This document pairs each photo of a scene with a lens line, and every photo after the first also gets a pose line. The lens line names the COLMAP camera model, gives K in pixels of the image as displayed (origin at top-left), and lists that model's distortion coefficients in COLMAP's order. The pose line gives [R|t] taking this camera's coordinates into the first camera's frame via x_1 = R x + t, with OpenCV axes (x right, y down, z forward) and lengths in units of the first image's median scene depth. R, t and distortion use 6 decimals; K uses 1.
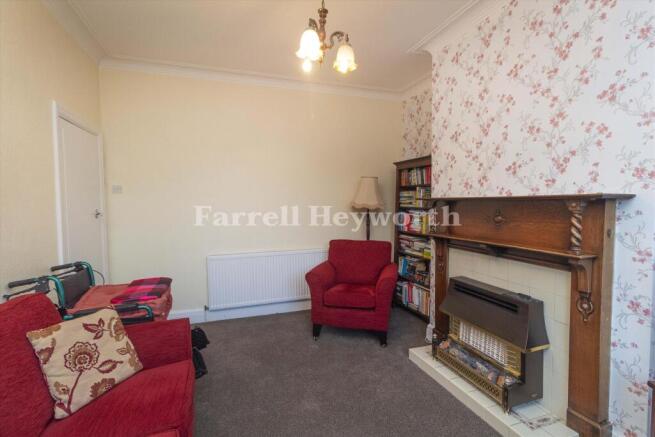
lens RADIAL K [[302.5, 0, 321.6], [0, 302.5, 213.8], [0, 0, 1]] dist [0.000625, 0.000020]
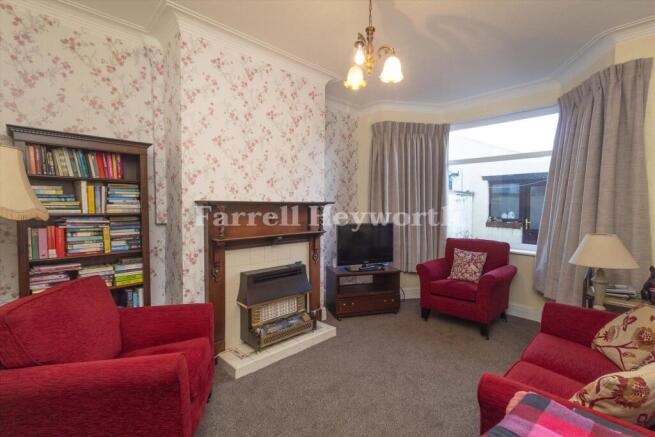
lens RADIAL K [[302.5, 0, 321.6], [0, 302.5, 213.8], [0, 0, 1]] dist [0.000625, 0.000020]
pose [[-0.422706, -0.019835, 0.906050, -0.689151], [0.037382, 0.998528, 0.039299, -0.042161], [-0.905496, 0.050482, -0.421342, 1.249141]]
